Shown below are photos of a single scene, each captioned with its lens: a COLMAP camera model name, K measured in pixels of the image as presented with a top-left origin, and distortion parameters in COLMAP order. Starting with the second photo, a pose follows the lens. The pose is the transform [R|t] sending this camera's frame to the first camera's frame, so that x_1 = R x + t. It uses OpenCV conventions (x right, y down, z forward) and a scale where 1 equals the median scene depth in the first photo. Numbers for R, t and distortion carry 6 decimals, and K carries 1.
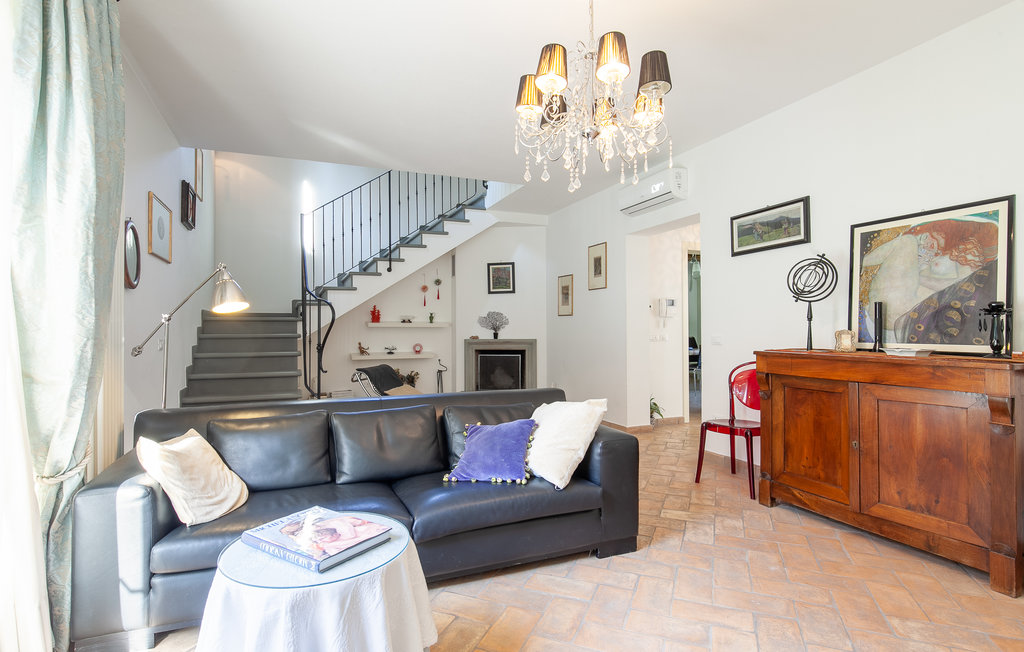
lens RADIAL K [[508.7, 0, 507.3], [0, 508.7, 327.9], [0, 0, 1]] dist [-0.003009, 0.000761]
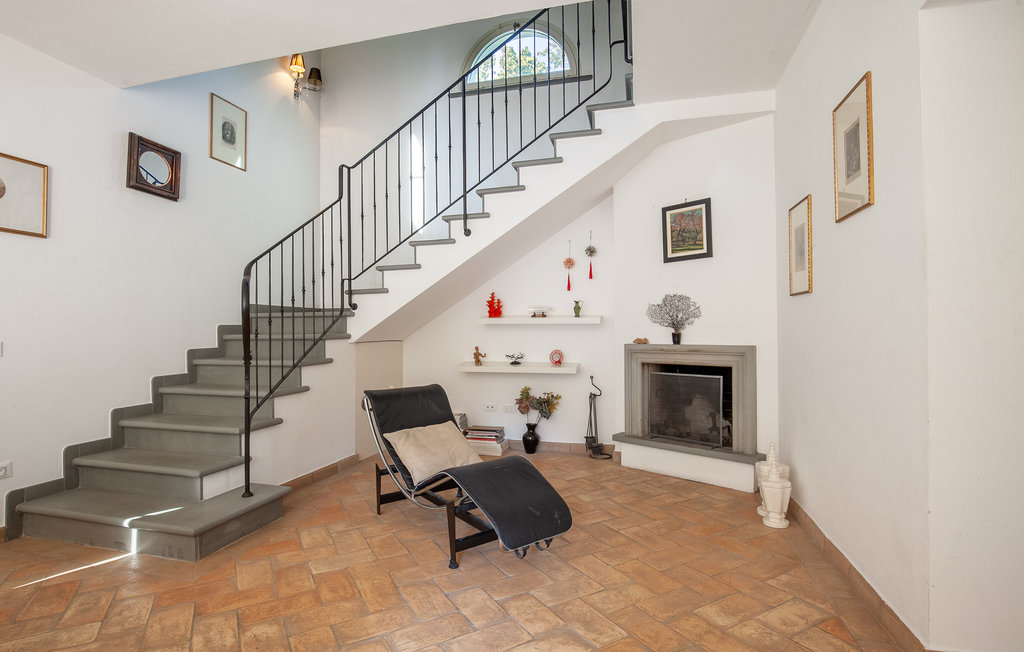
lens RADIAL K [[508.7, 0, 510.6], [0, 508.7, 325.4], [0, 0, 1]] dist [-0.003009, 0.000761]
pose [[0.794849, -0.007426, -0.606762, 0.167943], [0.004545, 0.999970, -0.006284, 0.004060], [0.606791, 0.002236, 0.794858, 0.465197]]
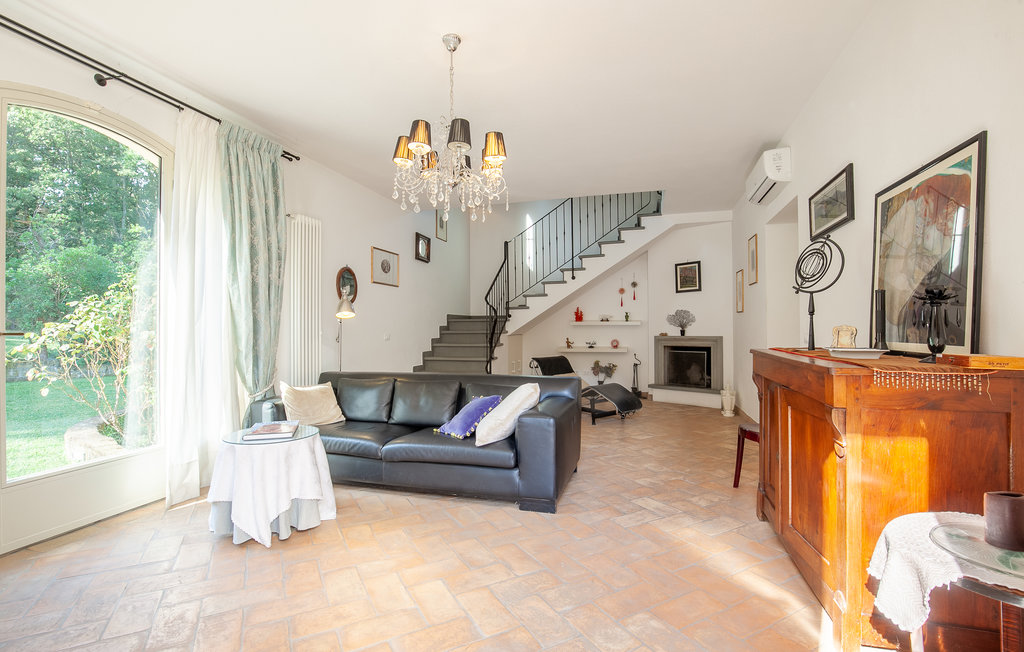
lens RADIAL K [[468.6, 0, 511.5], [0, 468.6, 325.5], [0, 0, 1]] dist [-0.014254, 0.001307]
pose [[0.779532, -0.005752, -0.626336, 0.307742], [0.004880, 0.999983, -0.003109, 0.001748], [0.626344, -0.000633, 0.779547, 0.032599]]
